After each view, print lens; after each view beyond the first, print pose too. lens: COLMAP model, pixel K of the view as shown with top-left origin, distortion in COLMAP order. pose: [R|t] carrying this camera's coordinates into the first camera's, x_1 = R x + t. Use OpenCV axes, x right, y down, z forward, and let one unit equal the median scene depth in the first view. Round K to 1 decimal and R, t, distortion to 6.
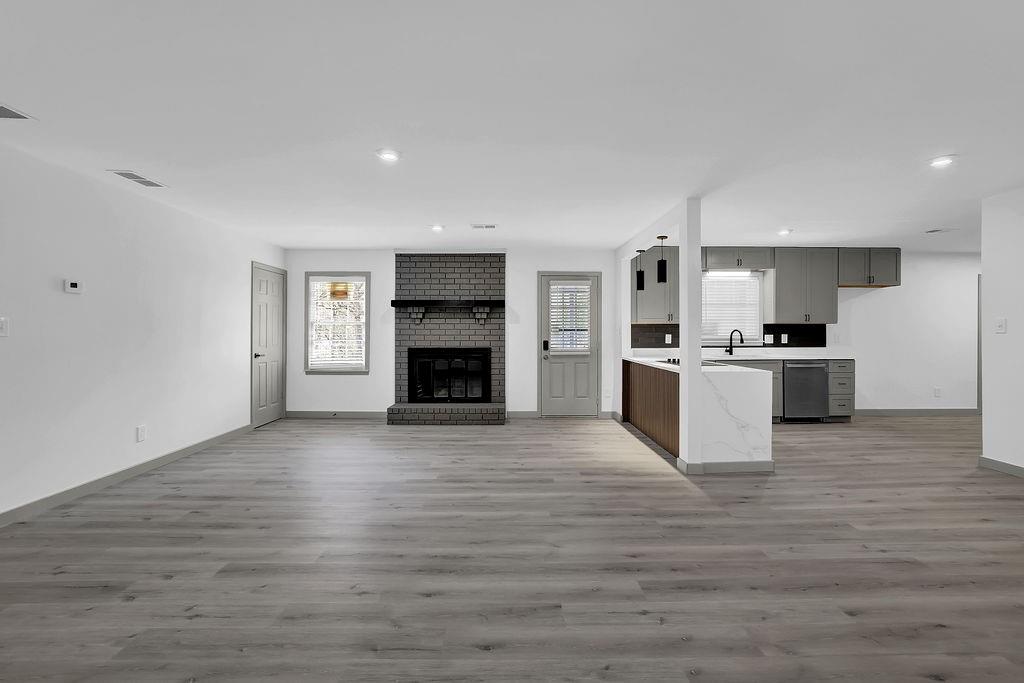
lens RADIAL K [[463.8, 0, 510.7], [0, 463.8, 334.6], [0, 0, 1]] dist [-0.047440, 0.020142]
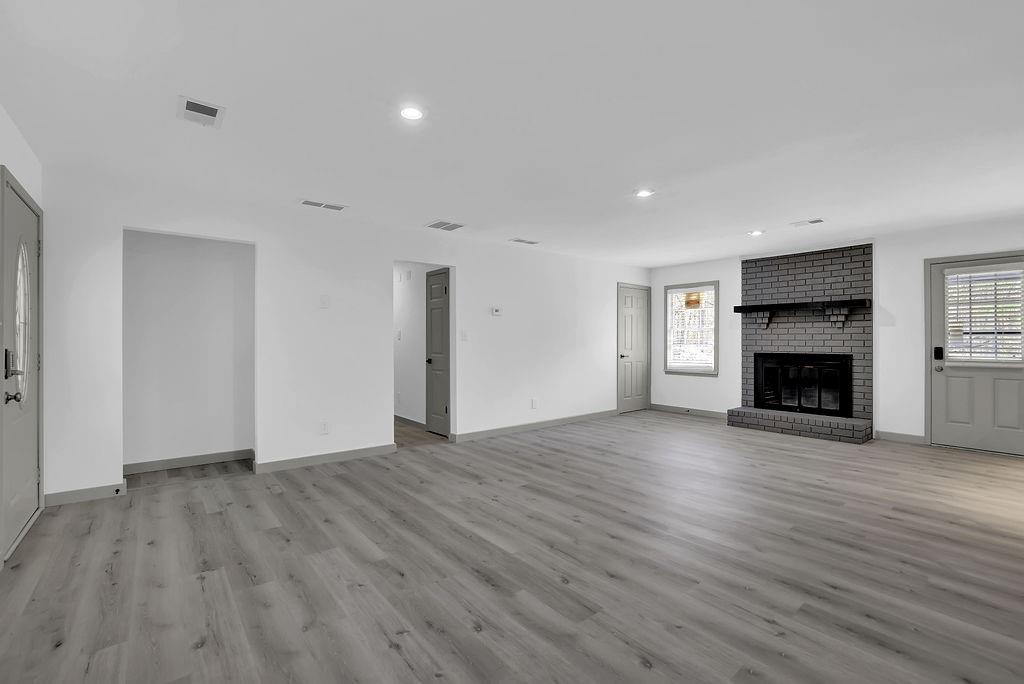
lens RADIAL K [[447.6, 0, 518.1], [0, 447.6, 339.6], [0, 0, 1]] dist [-0.043351, 0.017606]
pose [[0.629726, -0.001052, -0.776816, 0.203819], [-0.000176, 0.999999, -0.001497, 0.001496], [0.776817, 0.001080, 0.629726, -0.004698]]
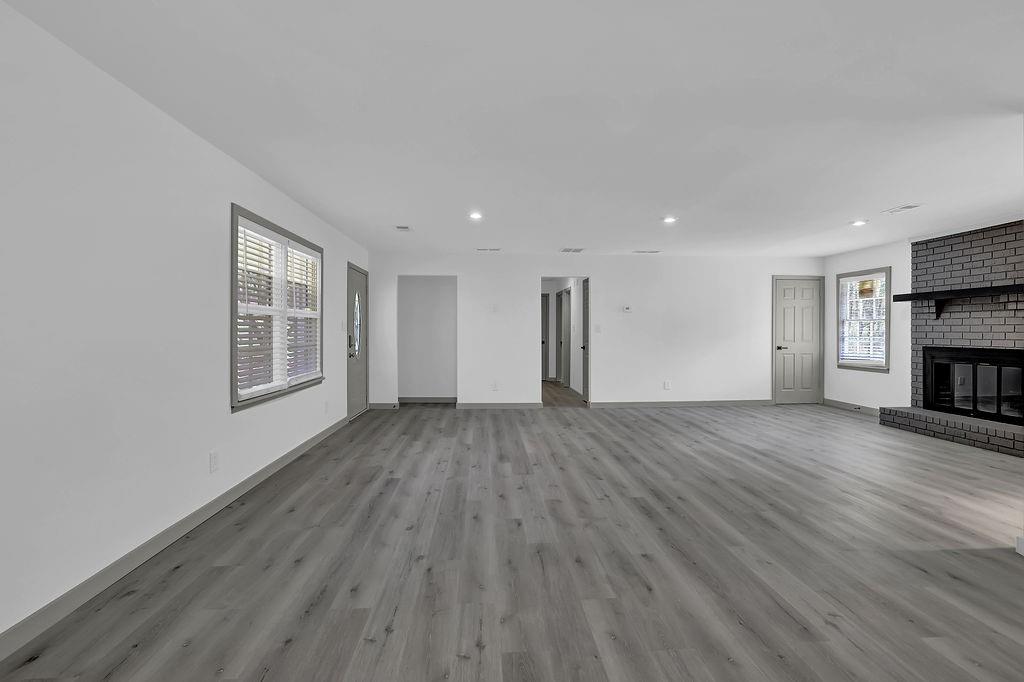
lens RADIAL K [[447.6, 0, 518.1], [0, 447.6, 338.6], [0, 0, 1]] dist [-0.043351, 0.017606]
pose [[0.066515, 0.015188, -0.997670, 0.568085], [-0.000601, 0.999885, 0.015182, 0.001041], [0.997785, -0.000410, 0.066516, 0.168363]]
